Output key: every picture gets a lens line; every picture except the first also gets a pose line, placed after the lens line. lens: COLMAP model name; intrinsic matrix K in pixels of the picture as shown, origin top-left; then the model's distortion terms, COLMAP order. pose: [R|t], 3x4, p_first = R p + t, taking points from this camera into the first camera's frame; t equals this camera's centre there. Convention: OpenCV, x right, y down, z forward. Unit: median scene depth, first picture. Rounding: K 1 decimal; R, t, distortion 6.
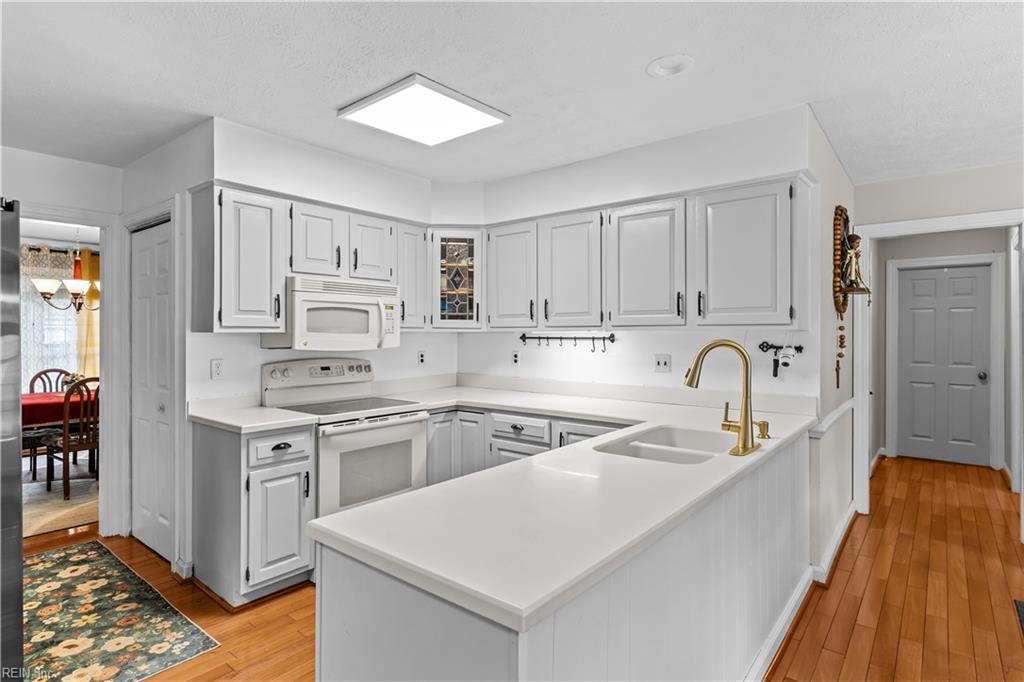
lens RADIAL K [[532.1, 0, 518.2], [0, 532.1, 331.8], [0, 0, 1]] dist [0.002716, 0.000074]
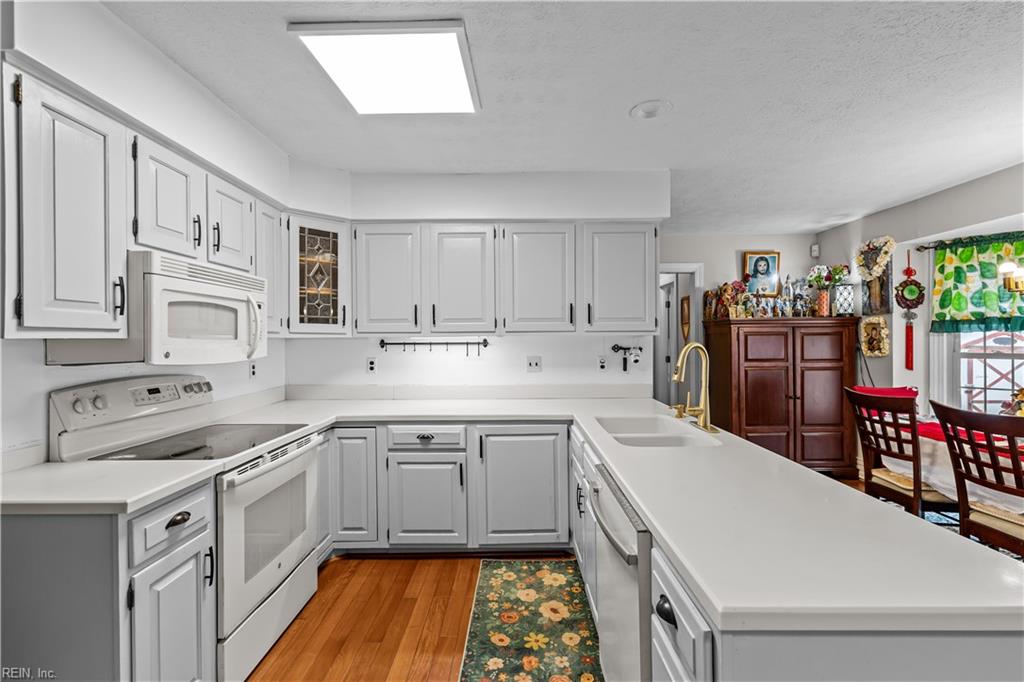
lens RADIAL K [[442.9, 0, 515.1], [0, 442.9, 341.0], [0, 0, 1]] dist [0.002669, -0.000941]
pose [[0.782989, -0.006182, 0.622005, -0.364447], [0.003027, 0.999977, 0.006128, 0.002422], [-0.622028, -0.002915, 0.782989, 0.271409]]
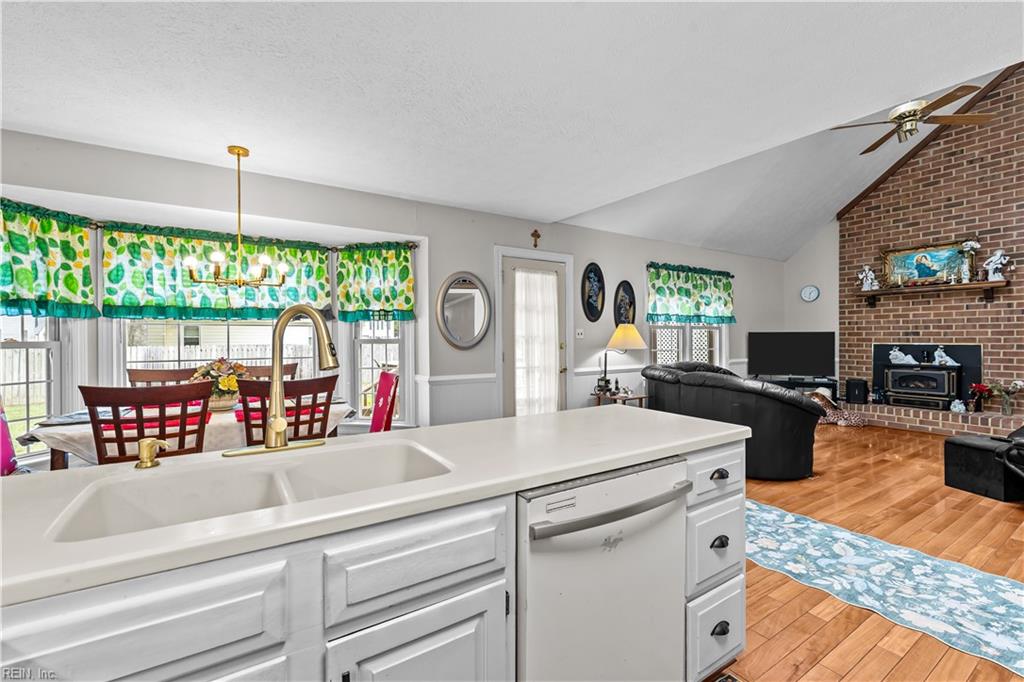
lens RADIAL K [[442.9, 0, 513.7], [0, 442.9, 338.0], [0, 0, 1]] dist [0.002669, -0.000941]
pose [[-0.948785, 0.004447, 0.315893, -0.061568], [0.004090, 0.999990, -0.001795, 0.039113], [-0.315897, -0.000411, -0.948793, 0.911063]]
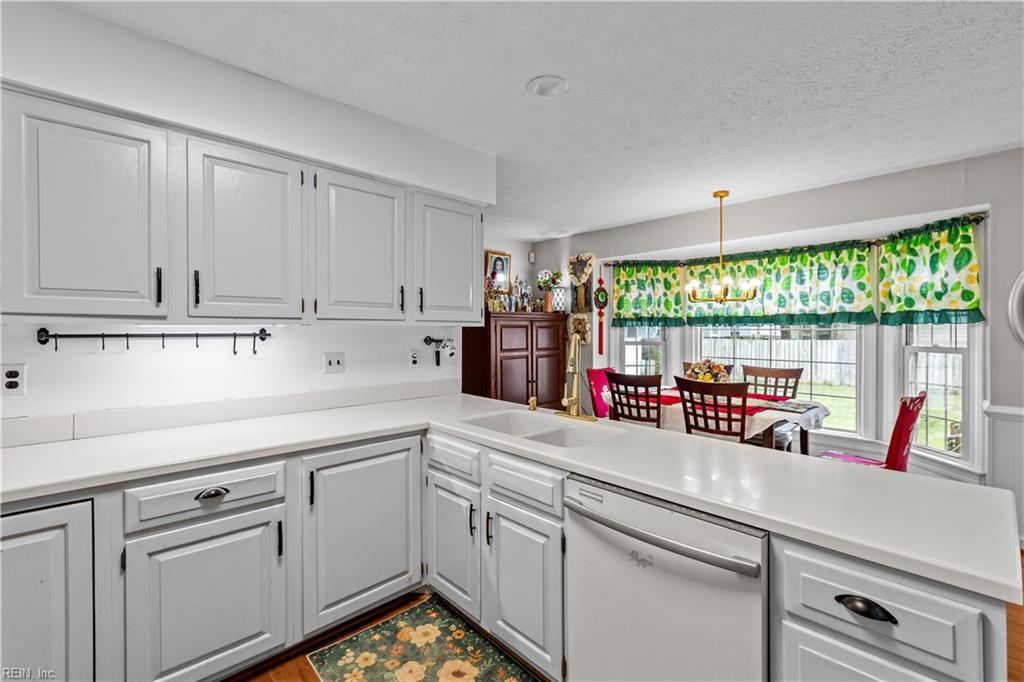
lens RADIAL K [[442.9, 0, 513.2], [0, 442.9, 332.2], [0, 0, 1]] dist [0.002669, -0.000941]
pose [[0.143274, -0.003192, 0.989678, -0.413733], [-0.004522, 0.999982, 0.003880, 0.004898], [-0.989673, -0.005031, 0.143257, 0.608824]]
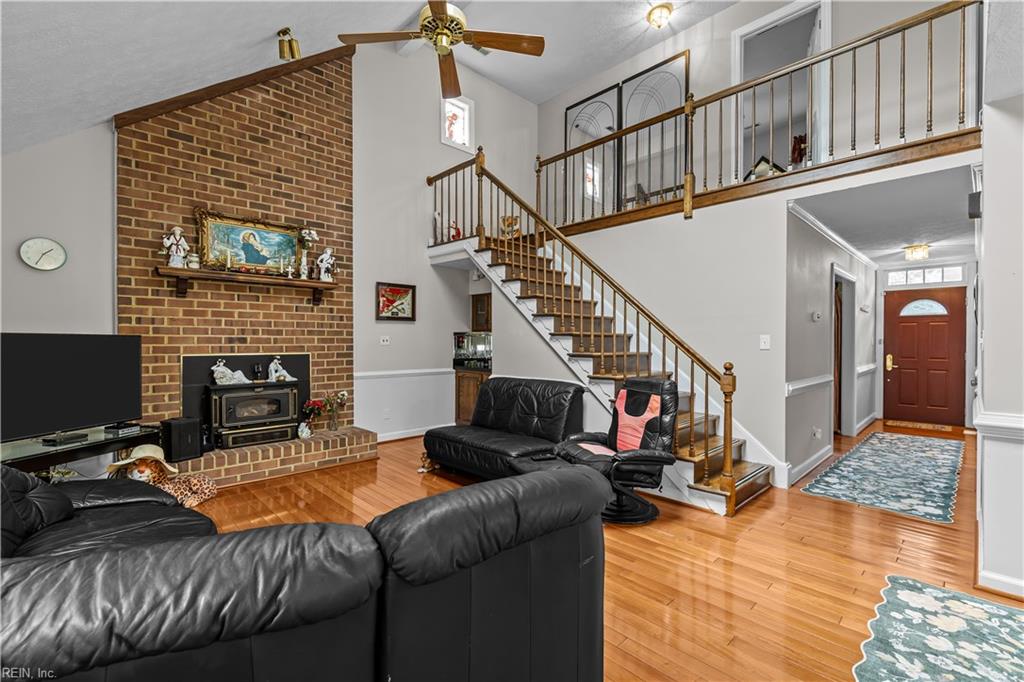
lens RADIAL K [[442.9, 0, 513.5], [0, 442.9, 344.1], [0, 0, 1]] dist [0.002669, -0.000941]
pose [[-0.134837, 0.006056, -0.990849, 0.122228], [0.003073, 0.999979, 0.005694, 0.031051], [0.990863, -0.002278, -0.134853, -0.362740]]
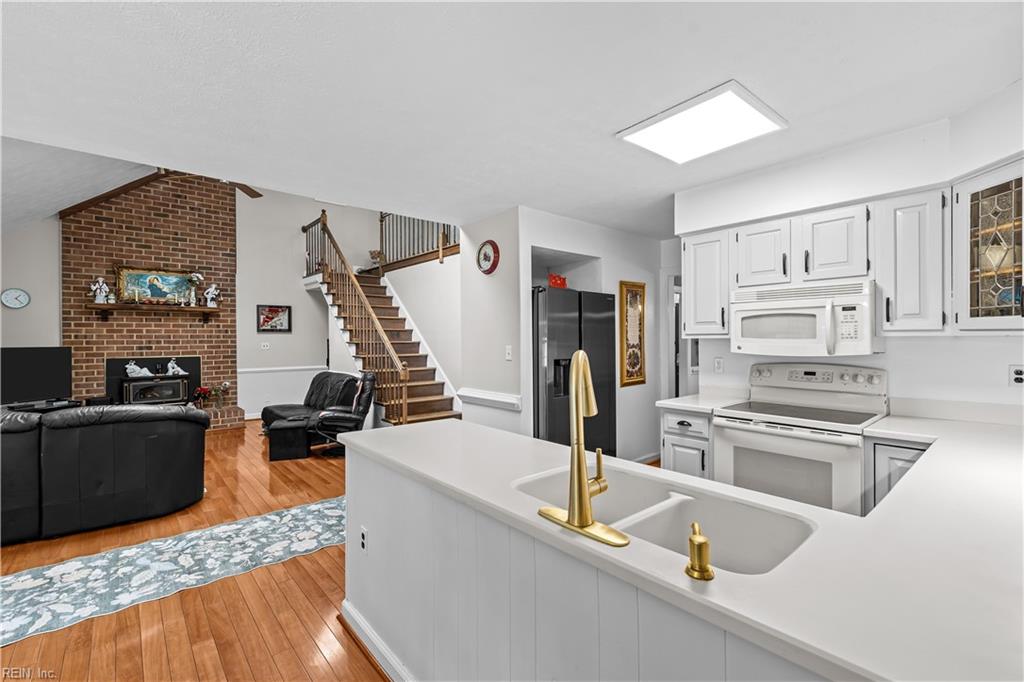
lens RADIAL K [[442.9, 0, 512.7], [0, 442.9, 340.1], [0, 0, 1]] dist [0.002669, -0.000941]
pose [[-0.184703, 0.004953, -0.982782, 0.582477], [0.008946, 0.999954, 0.003358, -0.001795], [0.982754, -0.008171, -0.184739, 0.623570]]
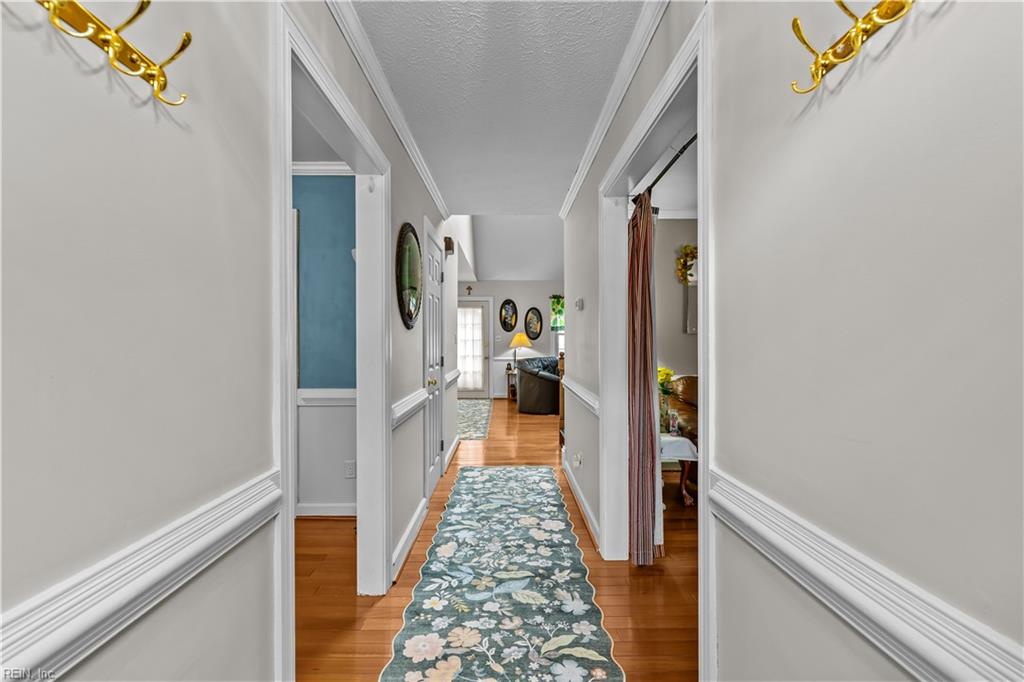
lens RADIAL K [[442.9, 0, 504.6], [0, 442.9, 338.3], [0, 0, 1]] dist [0.002669, -0.000941]
pose [[0.610413, -0.000488, -0.792083, 0.439076], [0.005002, 0.999982, 0.003239, 0.027151], [0.792067, -0.005939, 0.610405, -0.546084]]
